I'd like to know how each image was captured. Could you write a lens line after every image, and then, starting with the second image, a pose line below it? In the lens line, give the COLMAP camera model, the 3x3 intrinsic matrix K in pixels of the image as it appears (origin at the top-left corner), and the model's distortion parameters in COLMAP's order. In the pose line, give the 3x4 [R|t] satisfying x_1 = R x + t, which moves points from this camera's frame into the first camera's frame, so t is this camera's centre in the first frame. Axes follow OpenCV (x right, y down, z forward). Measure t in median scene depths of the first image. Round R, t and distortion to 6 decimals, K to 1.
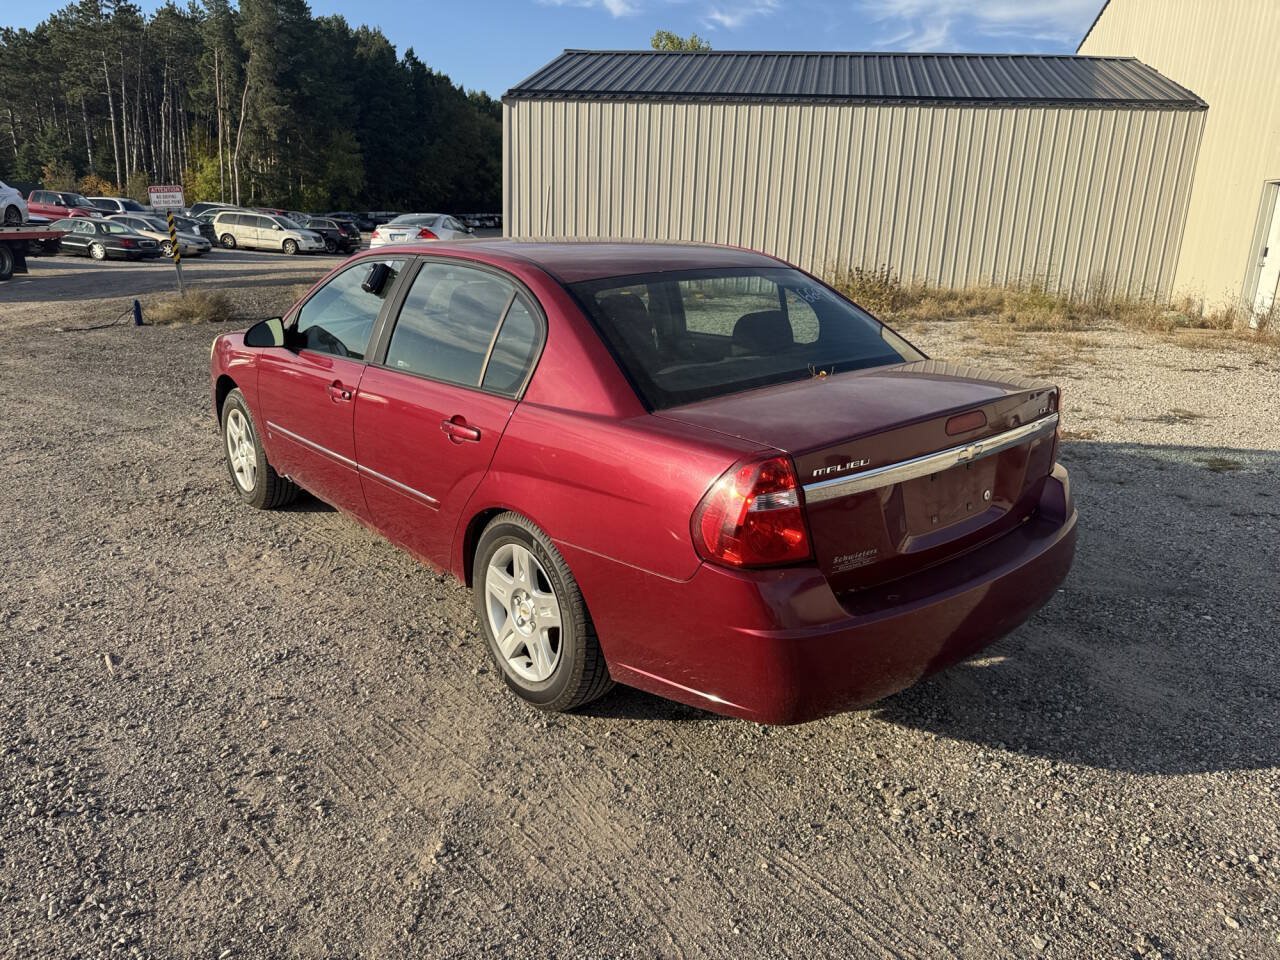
lens RADIAL K [[933.1, 0, 640.0], [0, 933.1, 480.0], [0, 0, 1]] dist [0.013639, -0.022269]
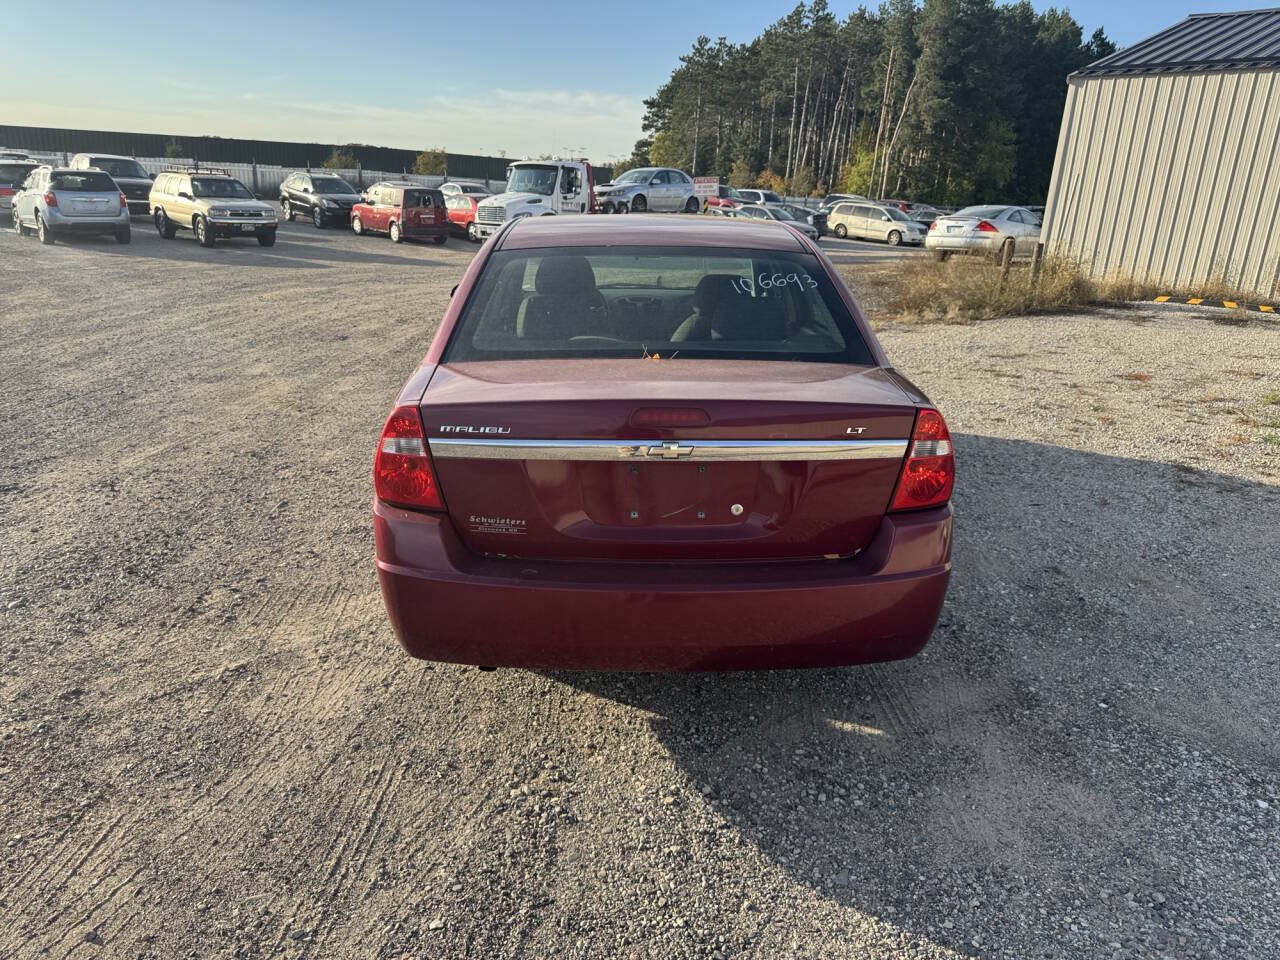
lens RADIAL K [[934.3, 0, 635.1], [0, 934.3, 488.2], [0, 0, 1]] dist [0.030180, -0.040695]
pose [[0.766770, 0.198094, -0.610591, 0.066708], [-0.190593, 0.978555, 0.078130, -0.004343], [0.612974, 0.056466, 0.788082, 0.019444]]
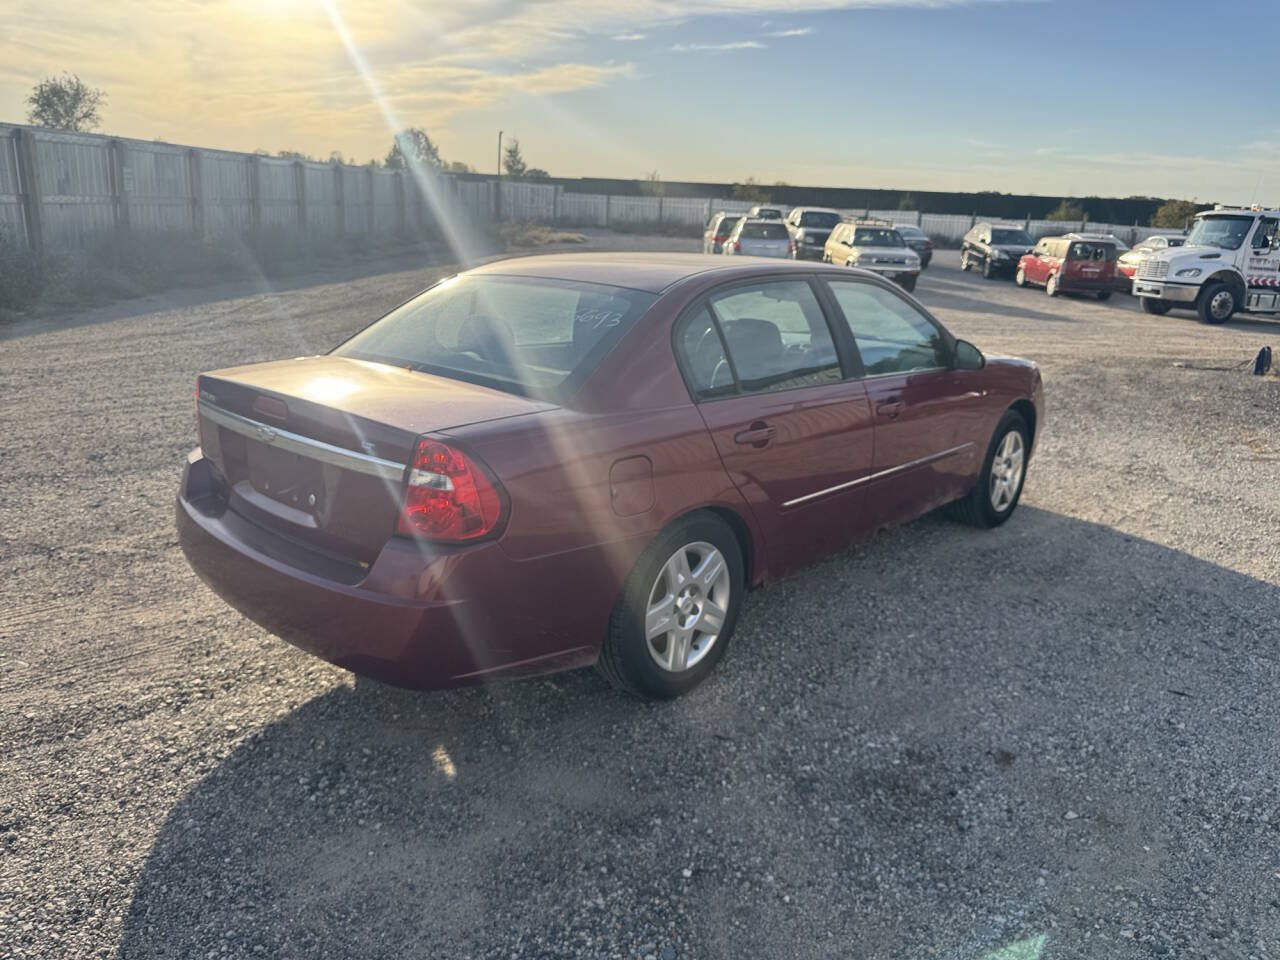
lens RADIAL K [[934.3, 0, 635.1], [0, 934.3, 488.2], [0, 0, 1]] dist [0.030180, -0.040695]
pose [[0.088763, 0.263563, -0.960550, 0.107526], [-0.307898, 0.924386, 0.225188, -0.025552], [0.947270, 0.275763, 0.163202, 0.091775]]
